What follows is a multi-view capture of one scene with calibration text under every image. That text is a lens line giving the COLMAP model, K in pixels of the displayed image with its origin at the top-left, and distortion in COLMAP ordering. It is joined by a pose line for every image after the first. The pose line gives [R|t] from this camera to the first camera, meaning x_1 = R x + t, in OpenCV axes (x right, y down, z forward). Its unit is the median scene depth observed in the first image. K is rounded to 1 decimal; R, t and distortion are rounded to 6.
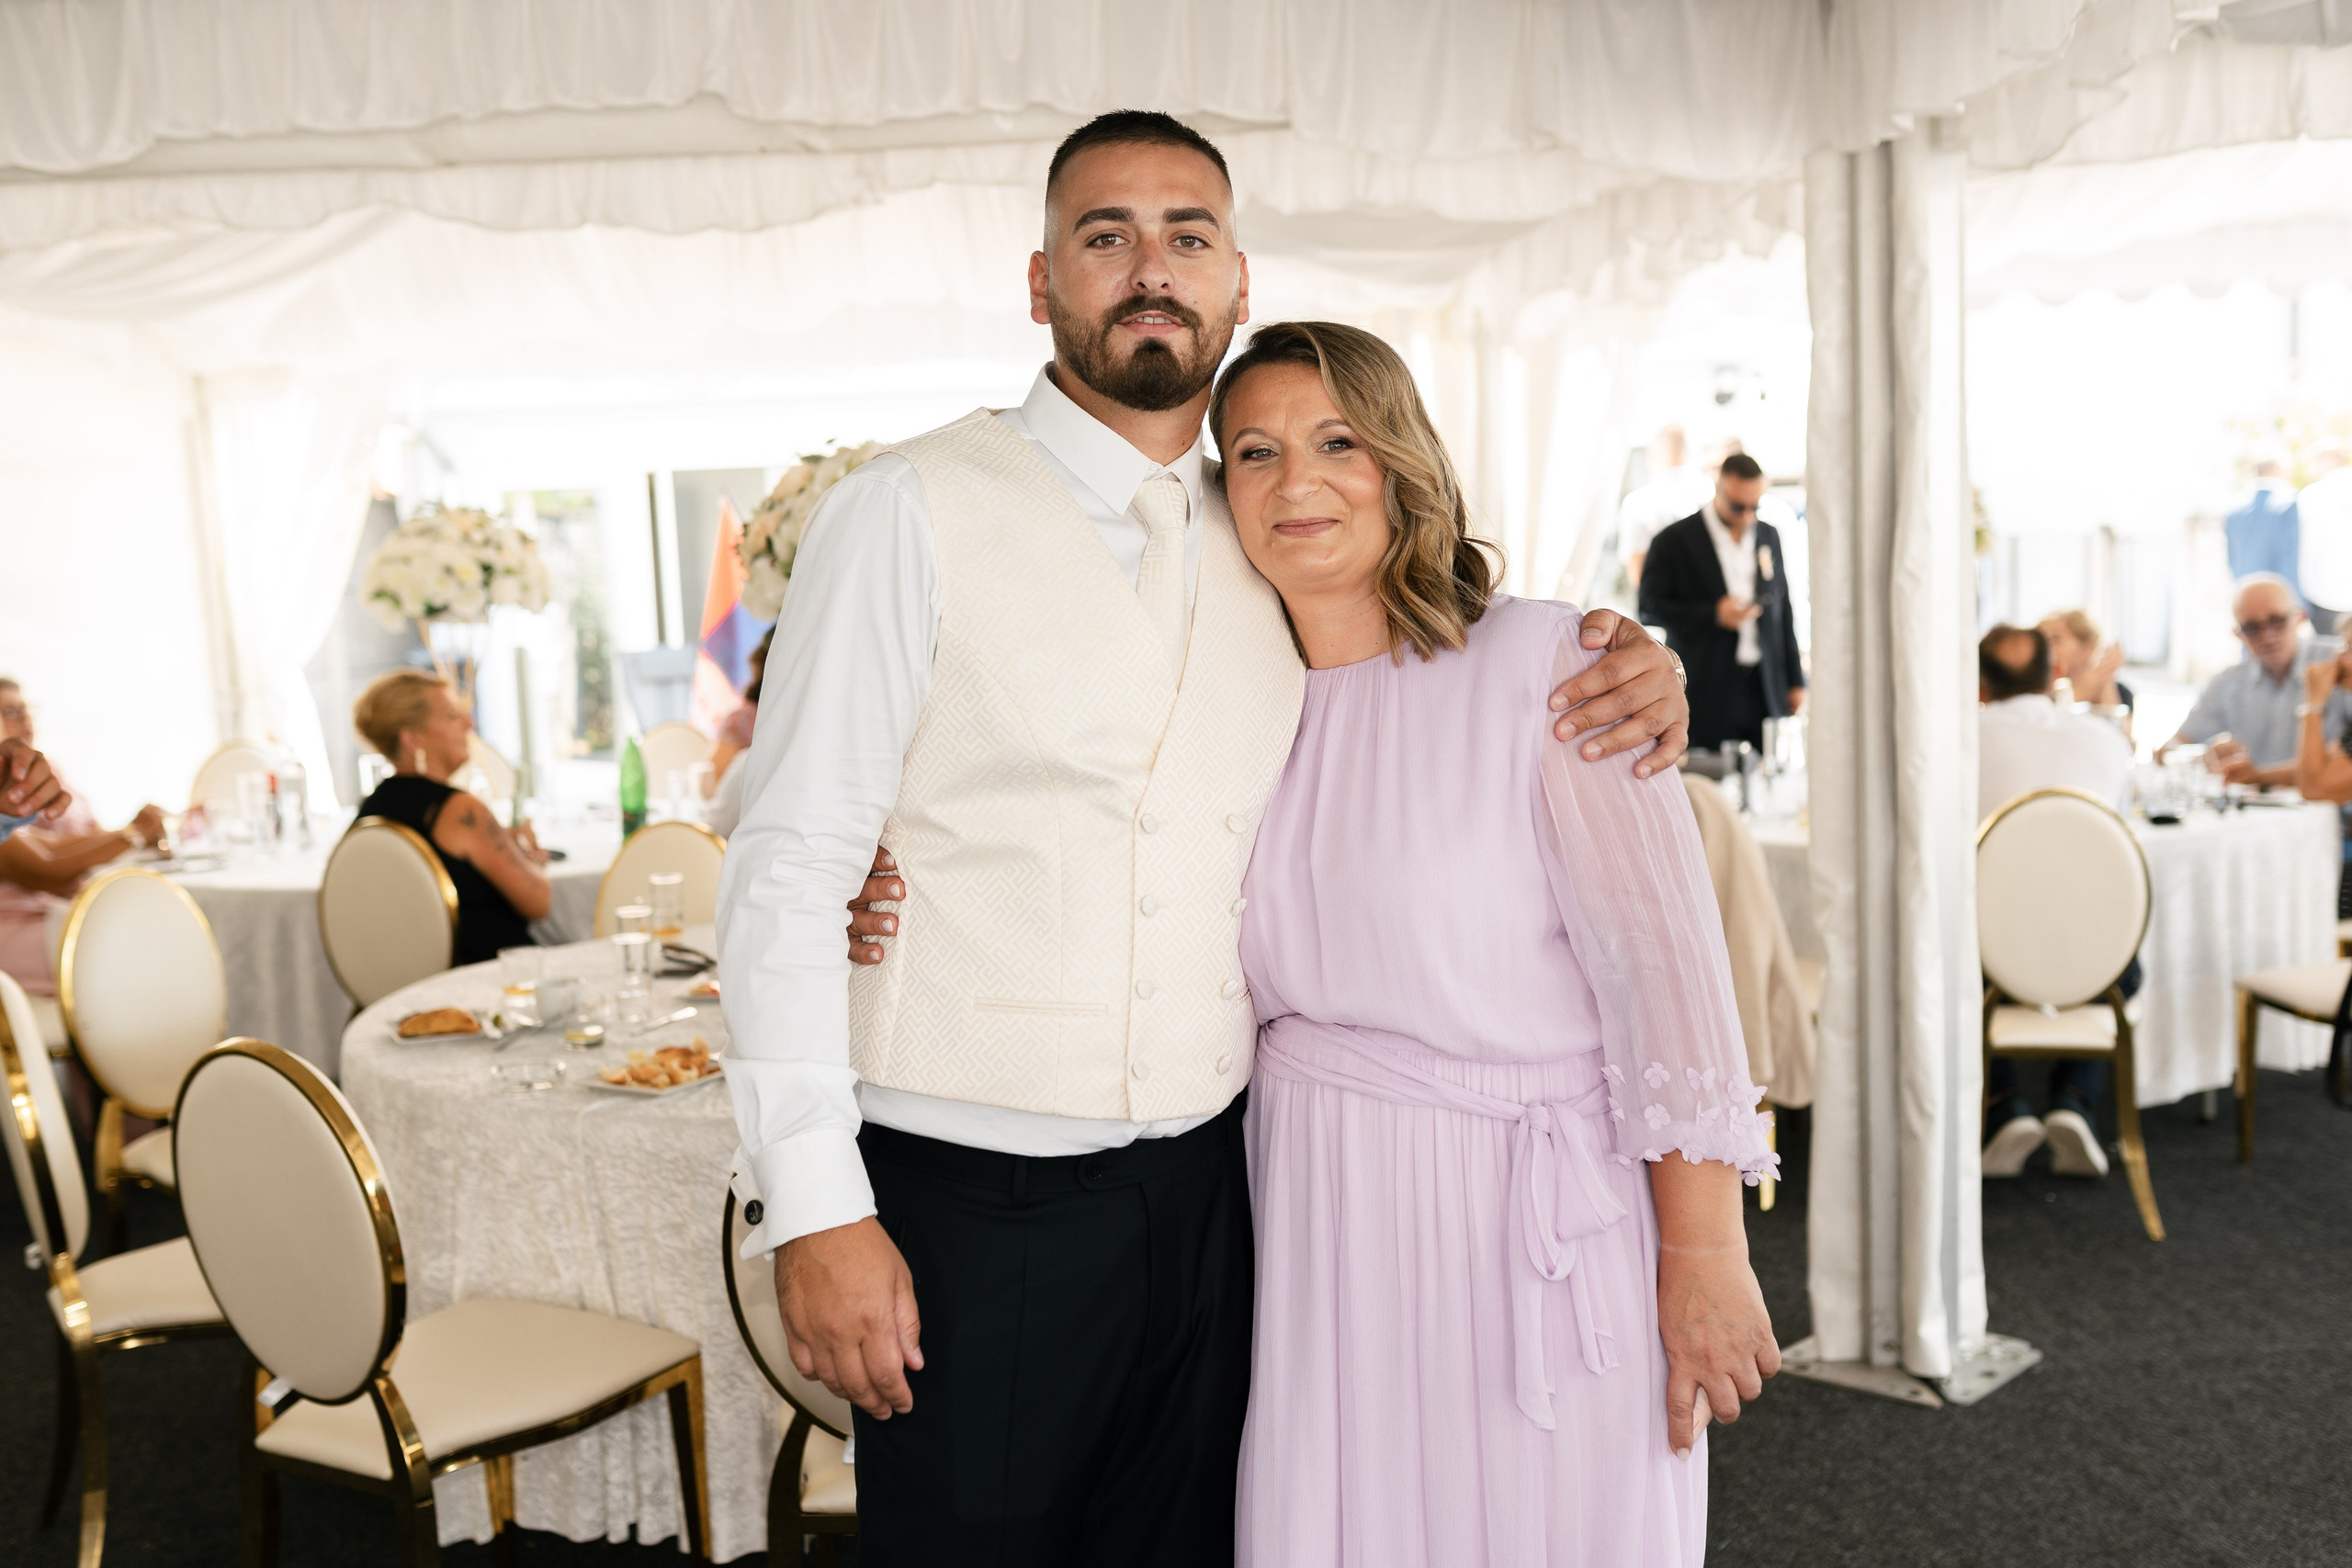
lens RADIAL K [[2490.0, 0, 1176.0], [0, 2490.0, 784.0], [0, 0, 1]] dist [0.096461, -0.006006]
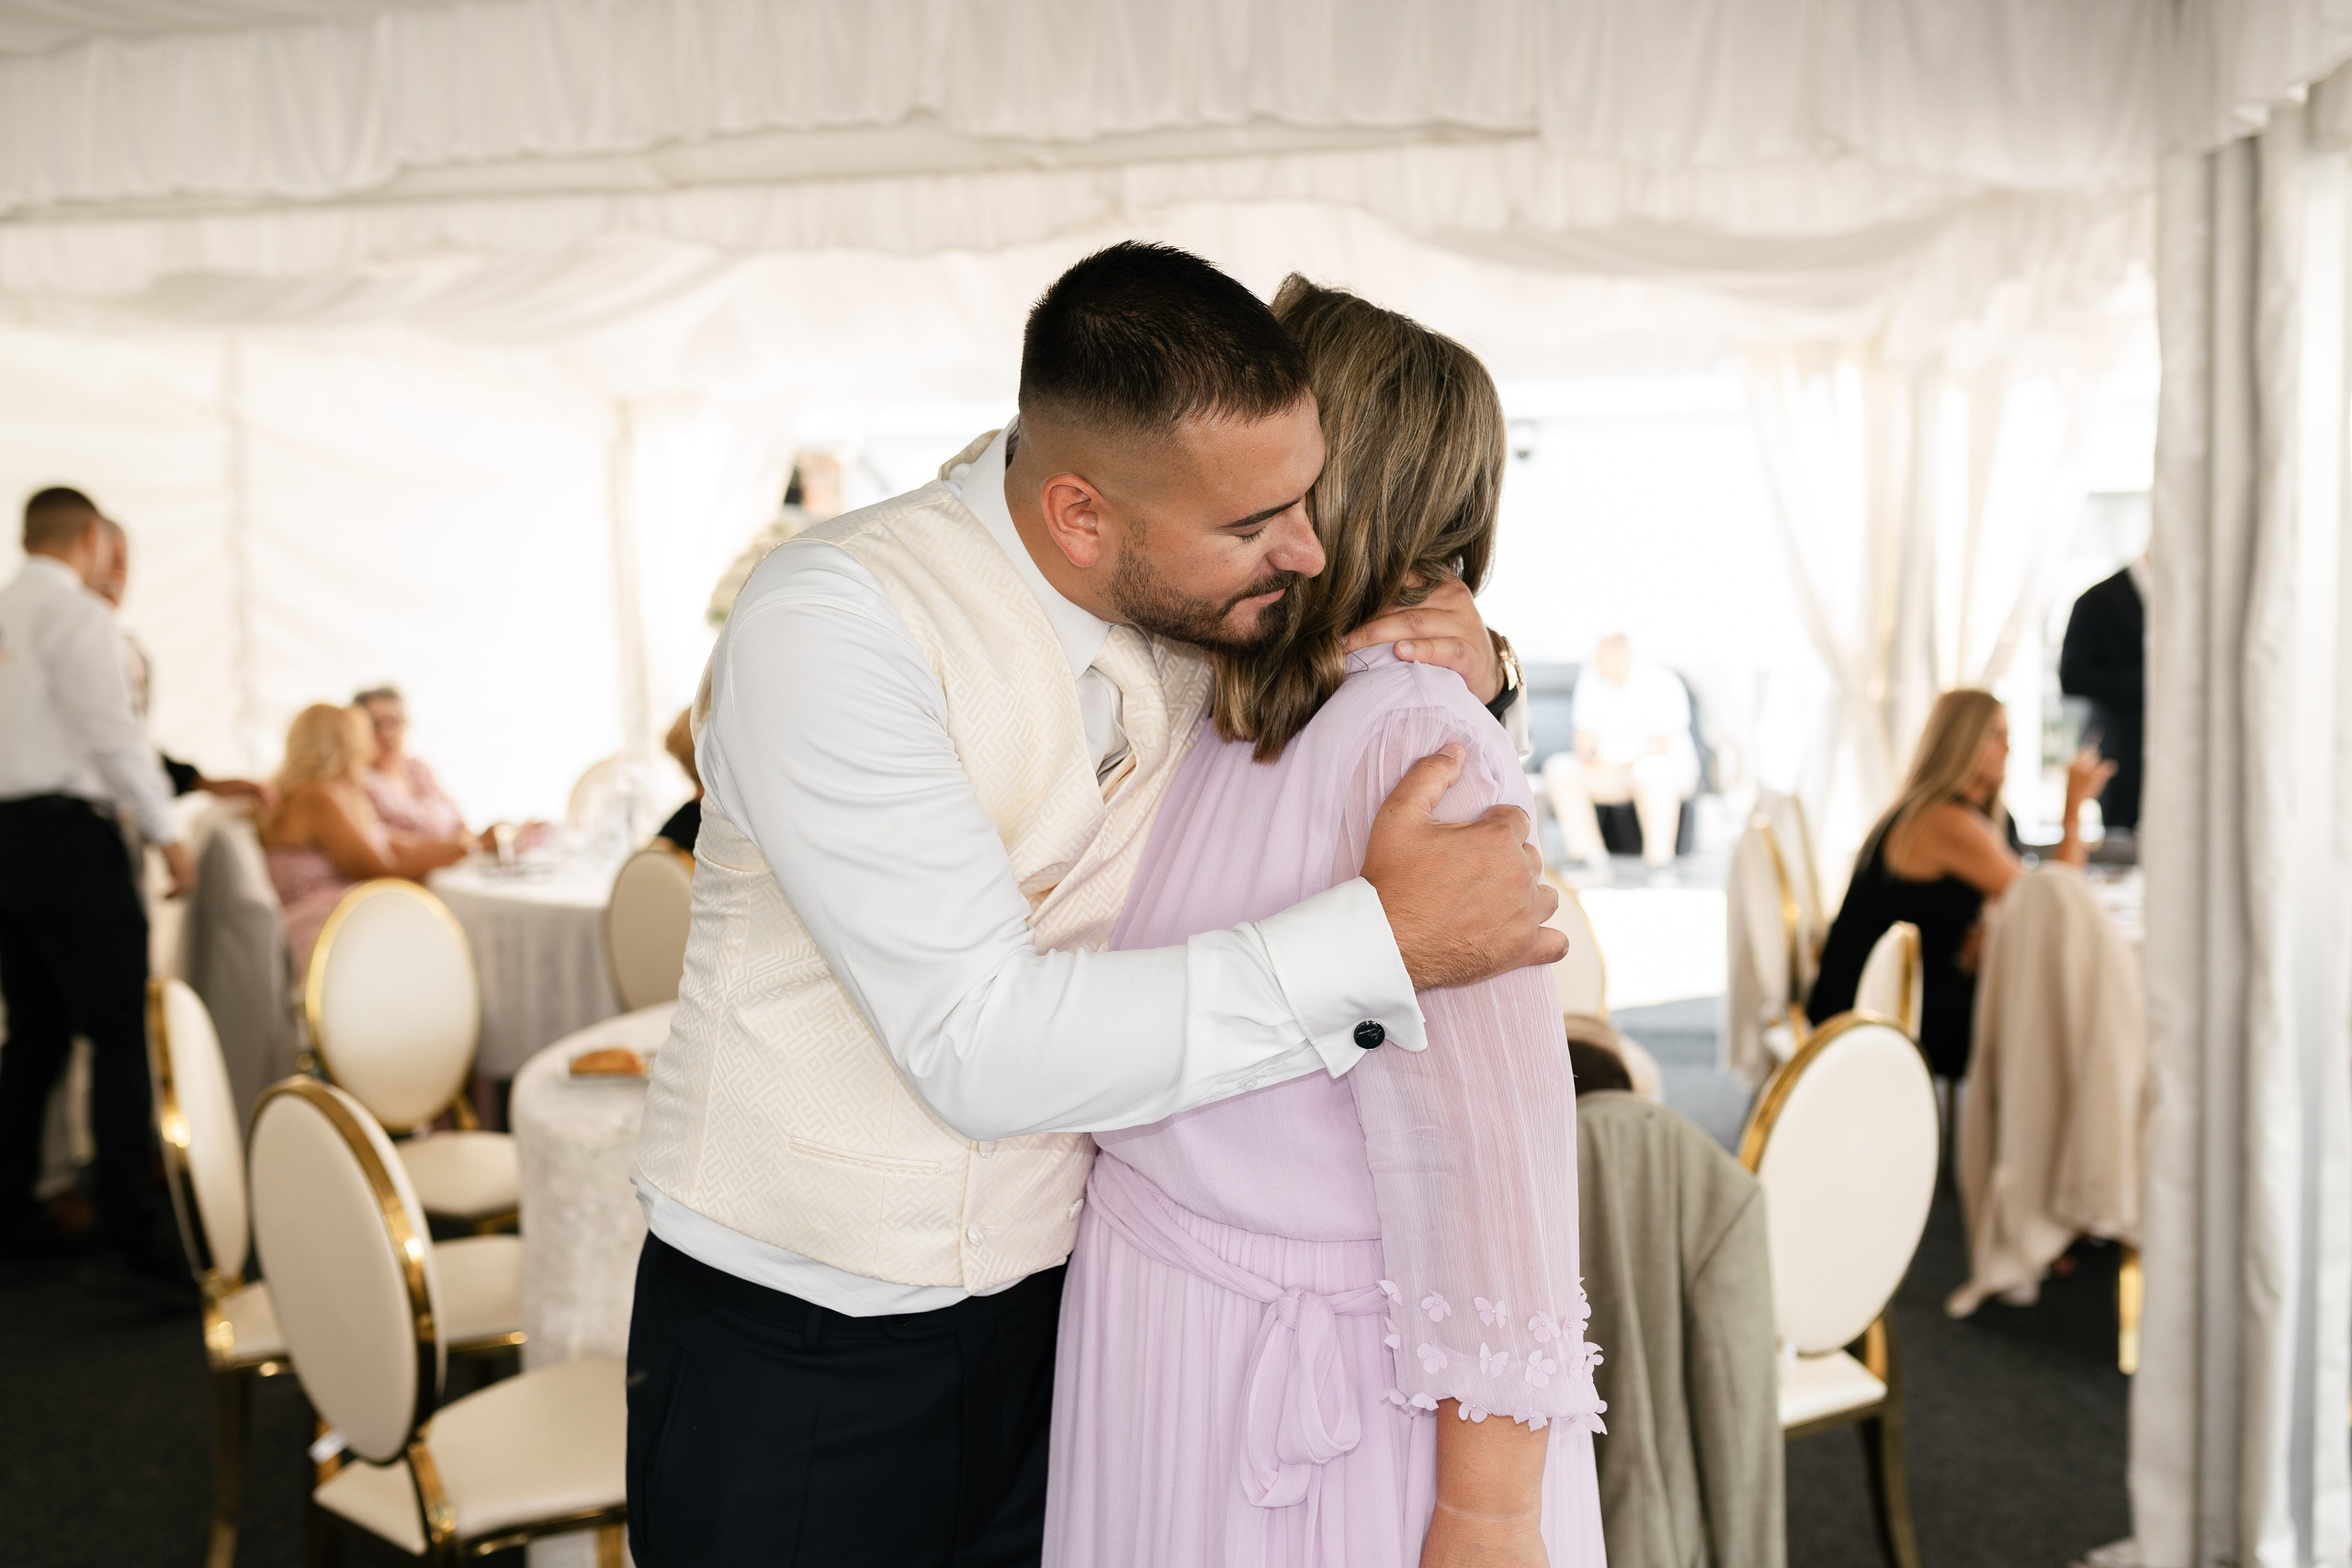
lens RADIAL K [[2490.0, 0, 1176.0], [0, 2490.0, 784.0], [0, 0, 1]] dist [0.096461, -0.006006]
pose [[0.975547, 0.043936, -0.215355, 0.133153], [-0.046238, 0.998914, -0.005663, -0.018744], [0.214872, 0.015482, 0.976519, 0.101921]]
